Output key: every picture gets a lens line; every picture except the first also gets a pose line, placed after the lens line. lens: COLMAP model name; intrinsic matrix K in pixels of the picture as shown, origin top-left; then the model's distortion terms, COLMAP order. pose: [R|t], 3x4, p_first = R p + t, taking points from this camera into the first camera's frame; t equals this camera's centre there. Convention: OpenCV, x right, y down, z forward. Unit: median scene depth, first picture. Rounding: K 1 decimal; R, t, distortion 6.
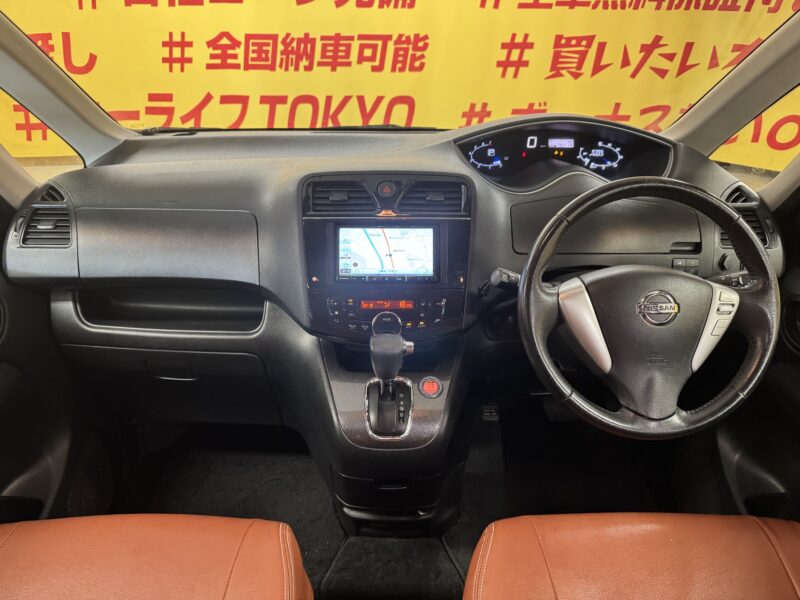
lens RADIAL K [[552.6, 0, 400.0], [0, 552.6, 300.0], [0, 0, 1]] dist [0.104488, -0.182385]
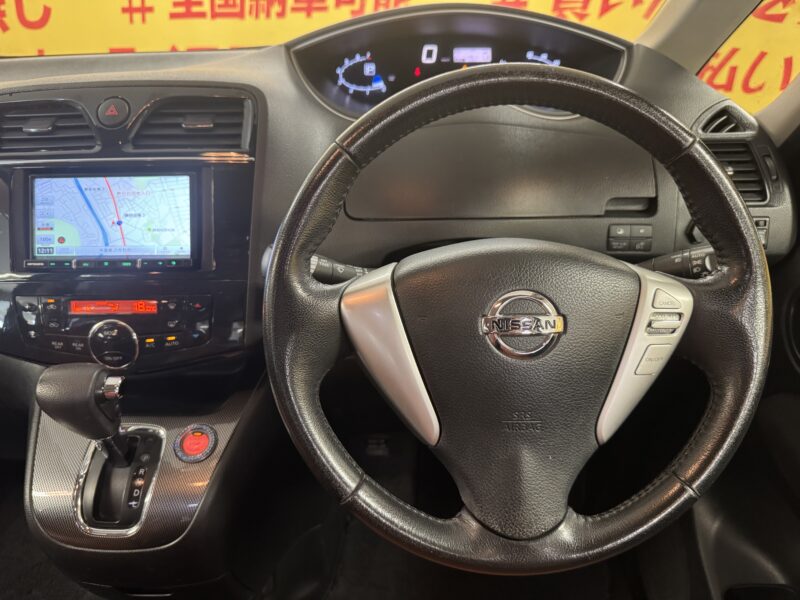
lens RADIAL K [[566.5, 0, 400.0], [0, 566.5, 300.0], [0, 0, 1]] dist [0.070512, -0.130922]
pose [[0.999669, -0.007354, -0.024657, 0.275622], [0.008695, 0.998463, 0.054734, -0.028147], [0.024217, -0.054930, 0.998196, 0.370163]]
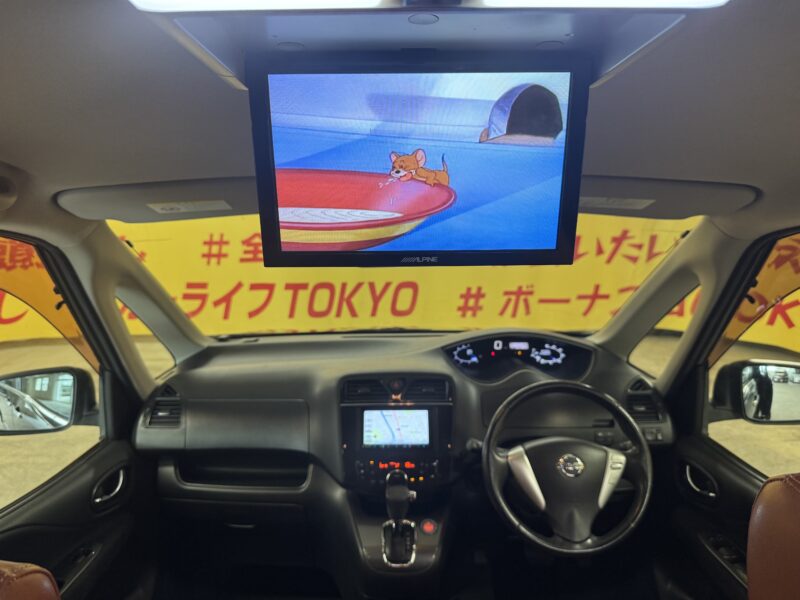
lens RADIAL K [[552.6, 0, 400.0], [0, 552.6, 300.0], [0, 0, 1]] dist [0.104488, -0.182385]
pose [[0.999845, -0.013505, -0.011315, 0.006465], [0.009646, 0.957011, -0.289891, 0.016382], [0.014743, 0.289737, 0.956993, -0.486278]]
